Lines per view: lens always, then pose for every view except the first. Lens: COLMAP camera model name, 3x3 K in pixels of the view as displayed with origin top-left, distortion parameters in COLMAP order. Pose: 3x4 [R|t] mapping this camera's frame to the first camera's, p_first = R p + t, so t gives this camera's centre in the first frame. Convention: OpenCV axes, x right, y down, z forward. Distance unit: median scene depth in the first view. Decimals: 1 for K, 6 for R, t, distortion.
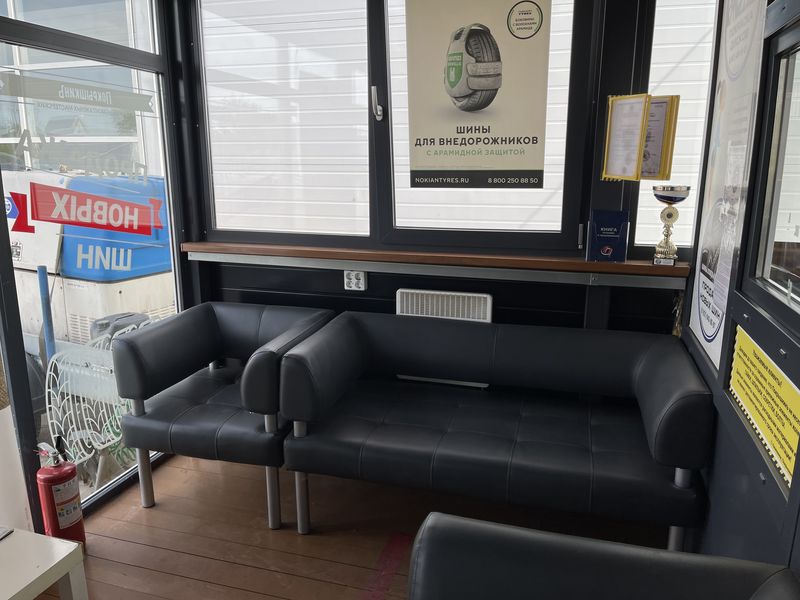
lens RADIAL K [[604.6, 0, 399.5], [0, 604.6, 297.7], [0, 0, 1]] dist [0.074843, -0.102221]
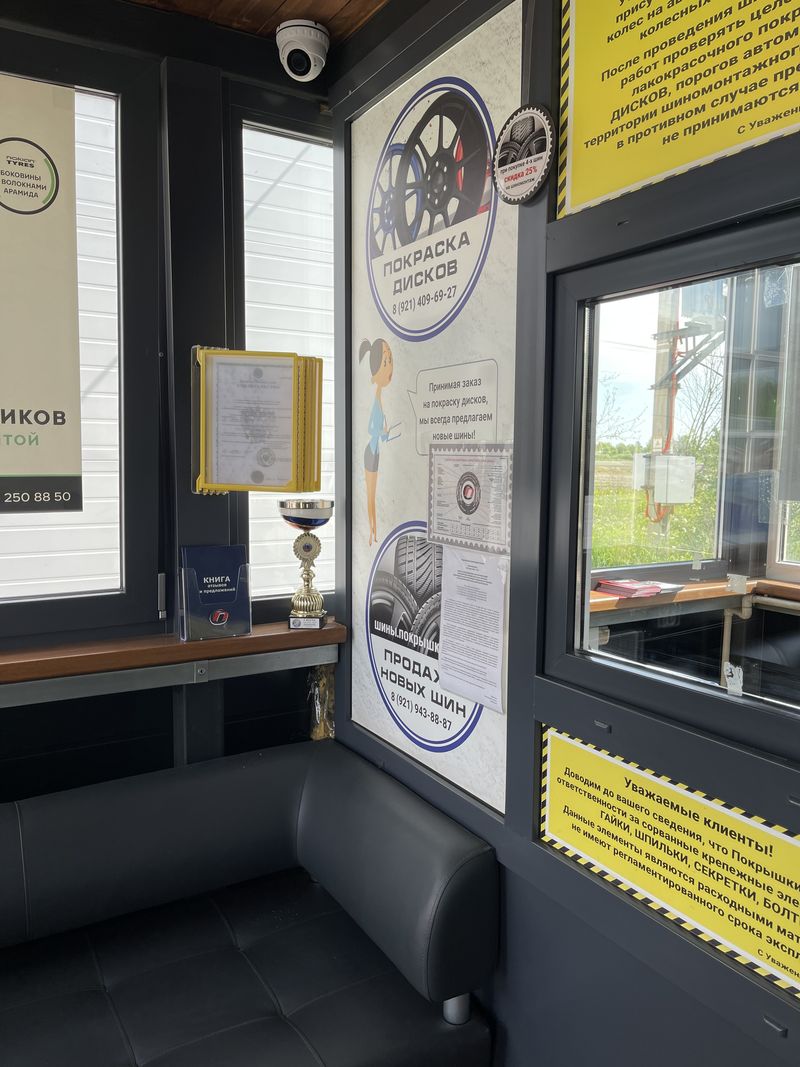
lens RADIAL K [[806.3, 0, 395.8], [0, 806.3, 538.2], [0, 0, 1]] dist [0.074843, -0.102221]
pose [[0.680476, -0.073818, 0.729043, -0.086997], [0.154090, 0.987082, -0.043880, -0.094185], [-0.716386, 0.142197, 0.683060, 0.380423]]
